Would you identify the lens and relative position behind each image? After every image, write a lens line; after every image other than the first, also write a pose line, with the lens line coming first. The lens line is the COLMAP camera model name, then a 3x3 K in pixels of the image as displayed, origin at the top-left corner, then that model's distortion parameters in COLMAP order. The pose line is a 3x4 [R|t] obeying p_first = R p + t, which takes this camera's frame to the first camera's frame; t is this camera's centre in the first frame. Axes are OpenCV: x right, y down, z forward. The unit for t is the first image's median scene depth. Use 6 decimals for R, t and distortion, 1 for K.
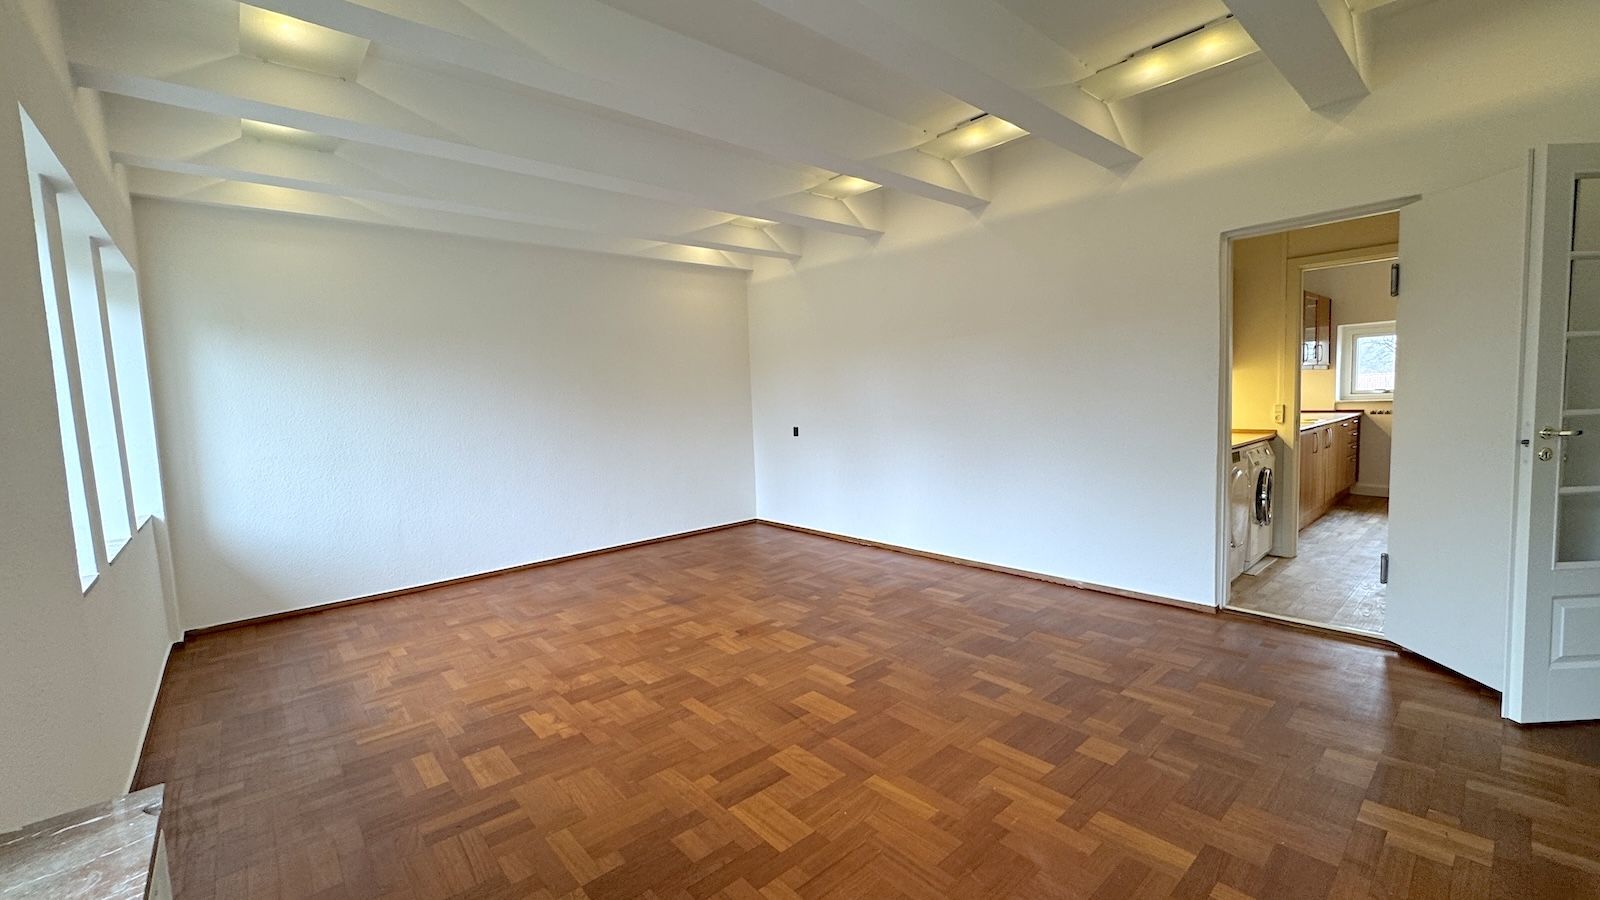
lens RADIAL K [[641.3, 0, 800.0], [0, 641.3, 450.0], [0, 0, 1]] dist [-0.001310, -0.000238]
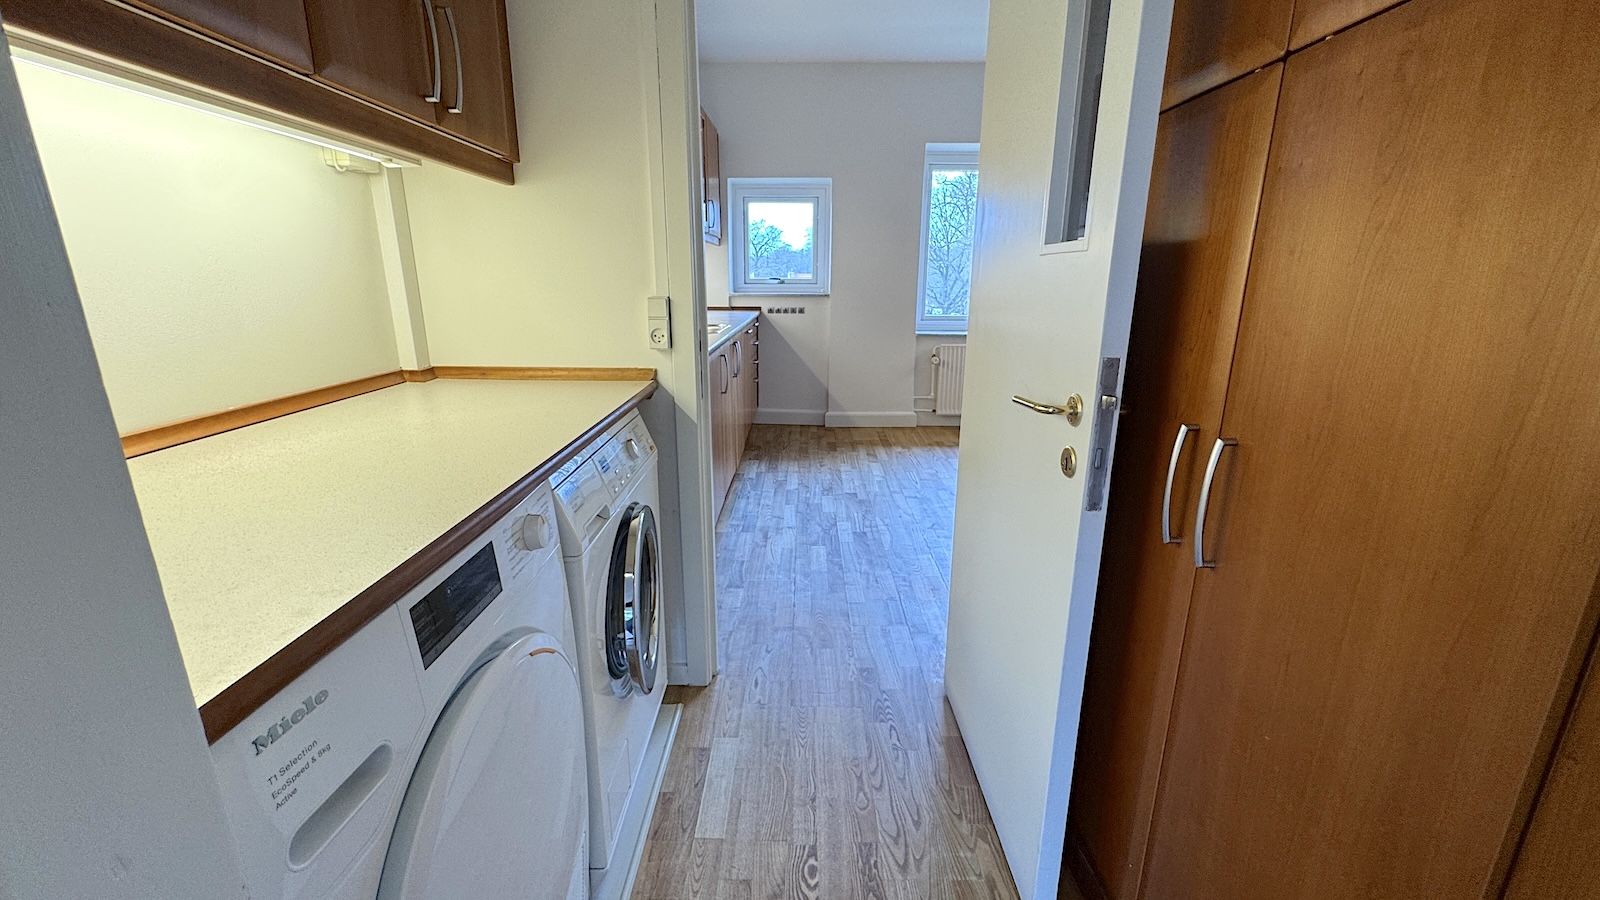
lens RADIAL K [[641.3, 0, 800.0], [0, 641.3, 450.0], [0, 0, 1]] dist [-0.001310, -0.000238]
pose [[0.667418, -0.153763, 0.728636, 0.375194], [0.029524, 0.983145, 0.180429, -0.034610], [-0.744098, -0.098909, 0.660708, 0.495606]]
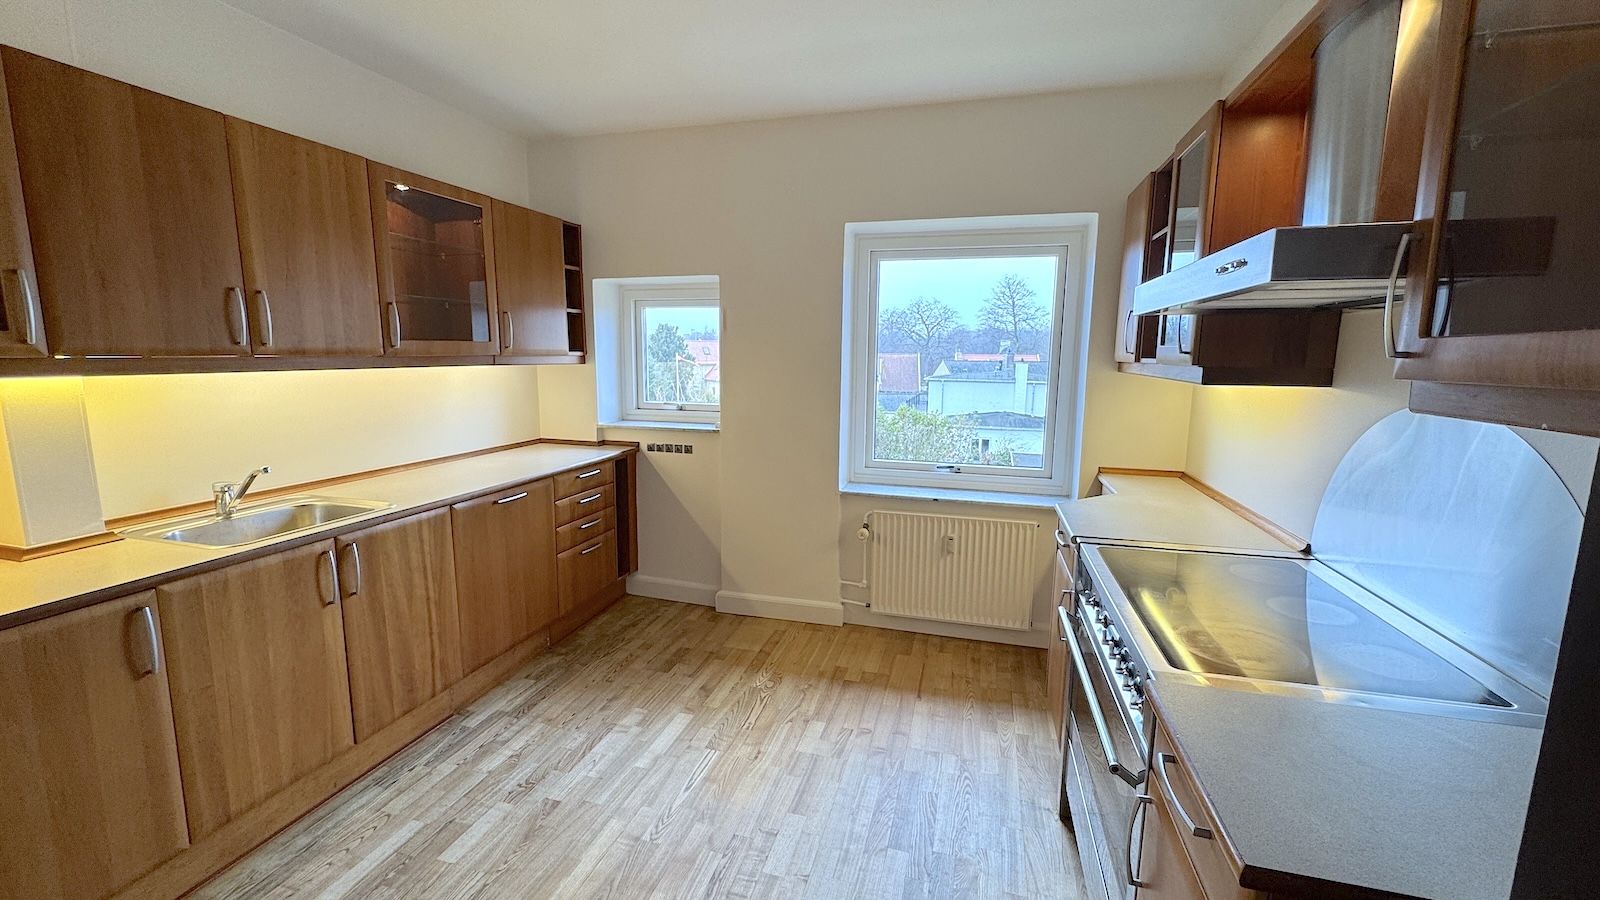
lens RADIAL K [[641.3, 0, 800.0], [0, 641.3, 450.0], [0, 0, 1]] dist [-0.001310, -0.000238]
pose [[0.837770, -0.031548, 0.545110, 0.731508], [-0.002158, 0.998130, 0.061083, -0.093263], [-0.546018, -0.052350, 0.836136, 0.495626]]
